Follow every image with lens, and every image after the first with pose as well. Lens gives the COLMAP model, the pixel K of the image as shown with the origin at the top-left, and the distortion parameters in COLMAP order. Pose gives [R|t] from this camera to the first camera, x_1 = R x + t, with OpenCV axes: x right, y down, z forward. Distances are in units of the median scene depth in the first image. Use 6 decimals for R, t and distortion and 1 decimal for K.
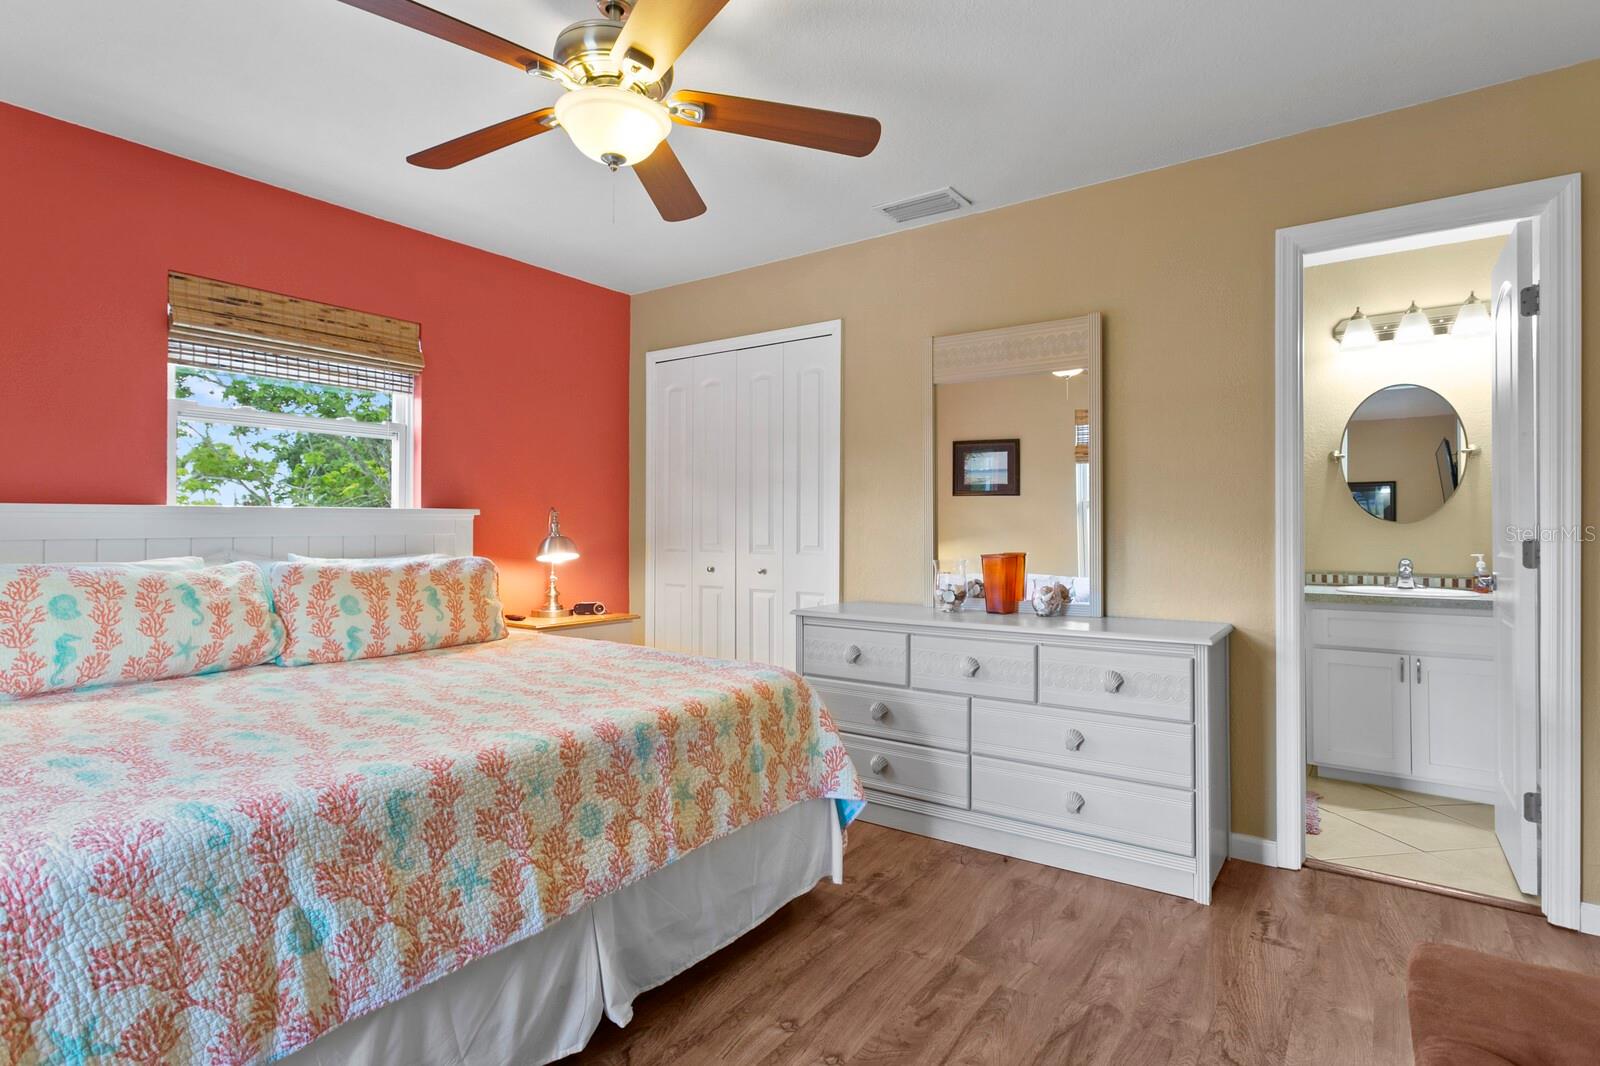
lens RADIAL K [[793.7, 0, 813.1], [0, 793.7, 525.4], [0, 0, 1]] dist [-0.018602, 0.008307]
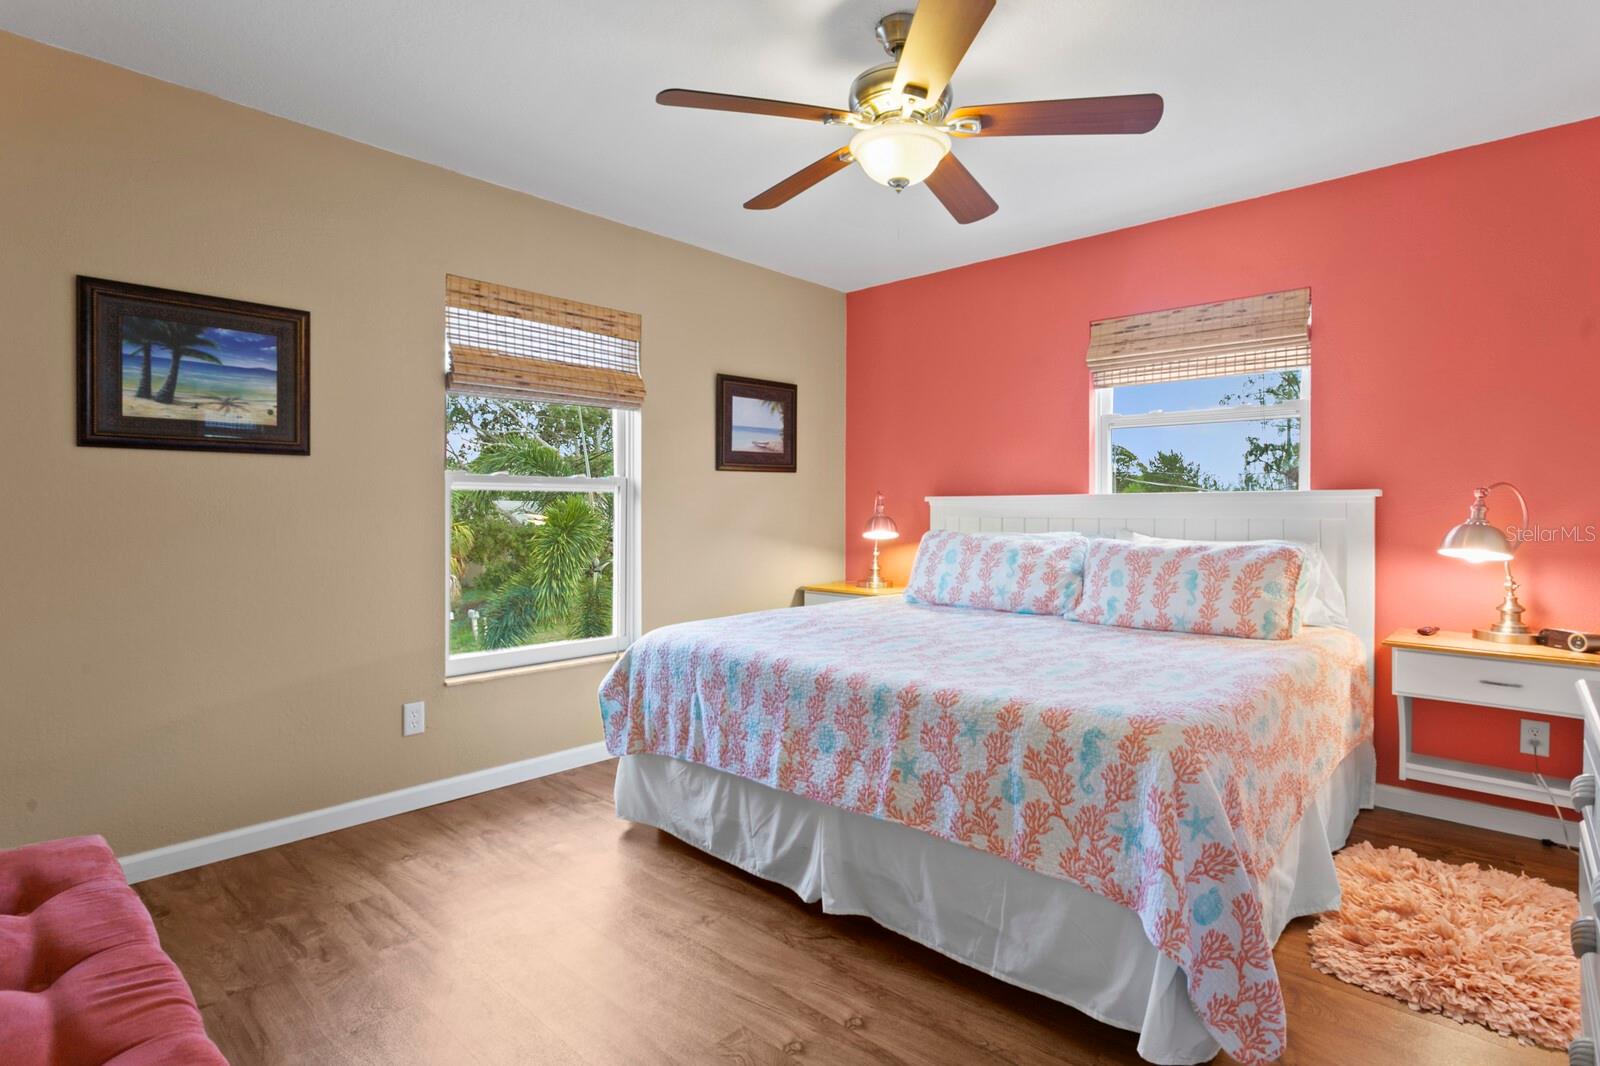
lens RADIAL K [[793.7, 0, 814.9], [0, 793.7, 520.8], [0, 0, 1]] dist [-0.018602, 0.008307]
pose [[-0.114182, 0.015582, -0.993338, 0.826315], [-0.000266, 0.999876, 0.015715, -0.000938], [0.993460, 0.002059, -0.114164, 0.939859]]
